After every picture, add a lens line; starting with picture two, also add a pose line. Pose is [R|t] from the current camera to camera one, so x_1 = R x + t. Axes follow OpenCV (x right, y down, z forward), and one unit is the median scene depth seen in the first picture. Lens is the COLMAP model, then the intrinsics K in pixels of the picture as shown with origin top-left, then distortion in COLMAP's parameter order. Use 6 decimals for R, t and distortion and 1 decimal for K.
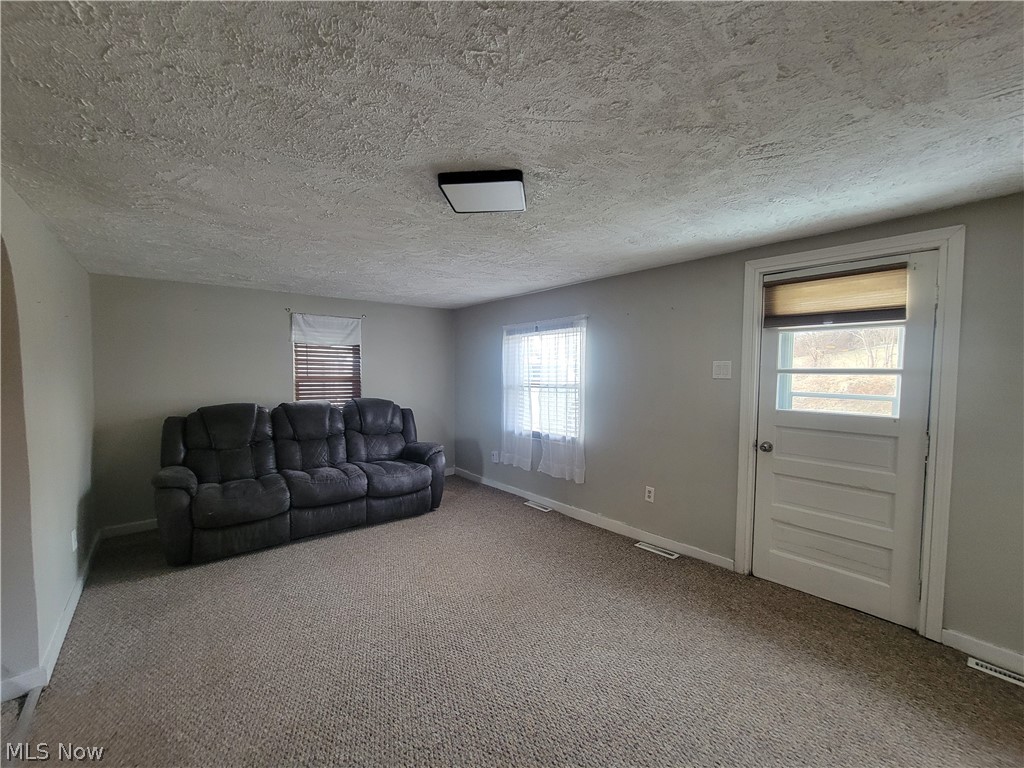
lens RADIAL K [[416.8, 0, 512.0], [0, 416.8, 384.0], [0, 0, 1]] dist [-0.002250, -0.000337]
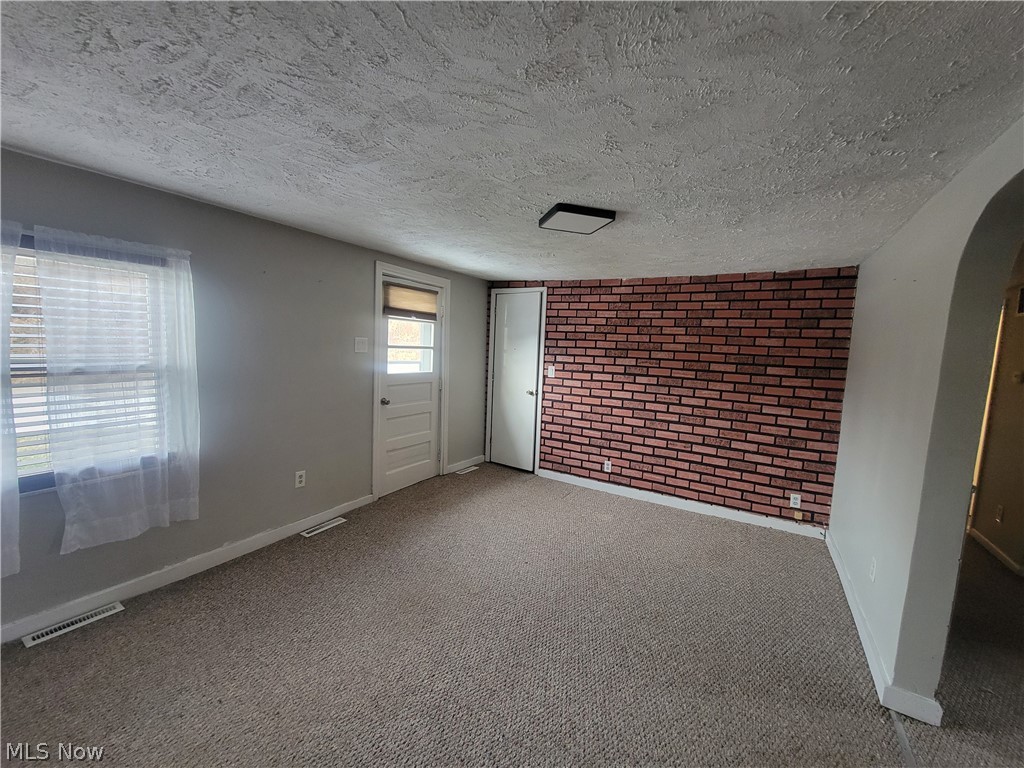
lens RADIAL K [[416.8, 0, 512.0], [0, 416.8, 384.0], [0, 0, 1]] dist [-0.002250, -0.000337]
pose [[-0.328743, -0.099162, 0.939199, -0.830121], [-0.005129, 0.994645, 0.103221, -0.052272], [-0.944406, 0.029116, -0.327491, 1.061139]]
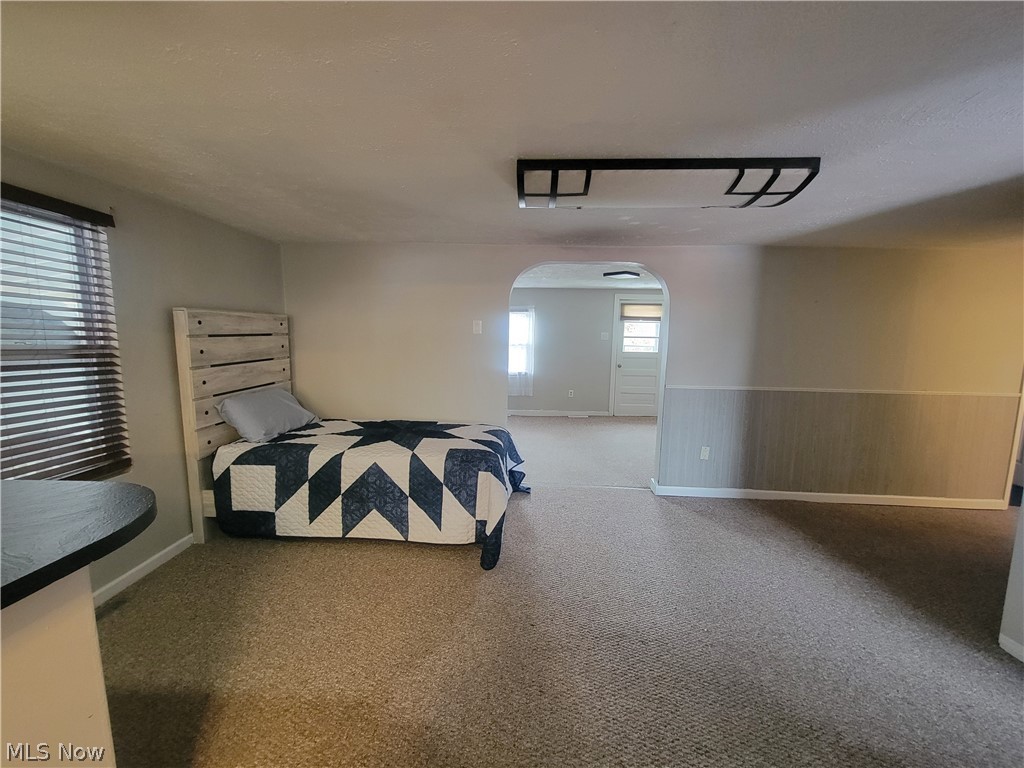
lens RADIAL K [[416.8, 0, 512.0], [0, 416.8, 384.0], [0, 0, 1]] dist [-0.002250, -0.000337]
pose [[0.681428, -0.079224, 0.727584, -1.820598], [0.017210, 0.995584, 0.092287, 0.010788], [-0.731682, -0.050365, 0.679782, -0.320391]]
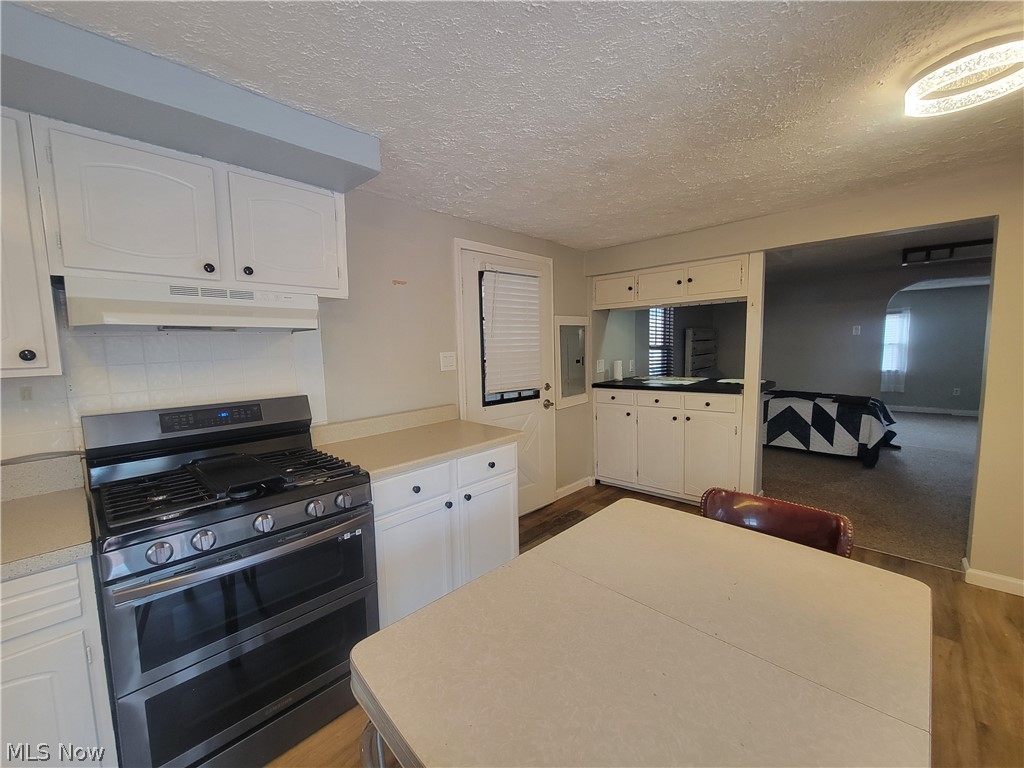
lens RADIAL K [[416.8, 0, 512.0], [0, 416.8, 384.0], [0, 0, 1]] dist [-0.002250, -0.000337]
pose [[0.992867, -0.033125, 0.114532, -2.762281], [0.026892, 0.998094, 0.055550, 0.050889], [-0.116154, -0.052073, 0.991865, -1.096423]]
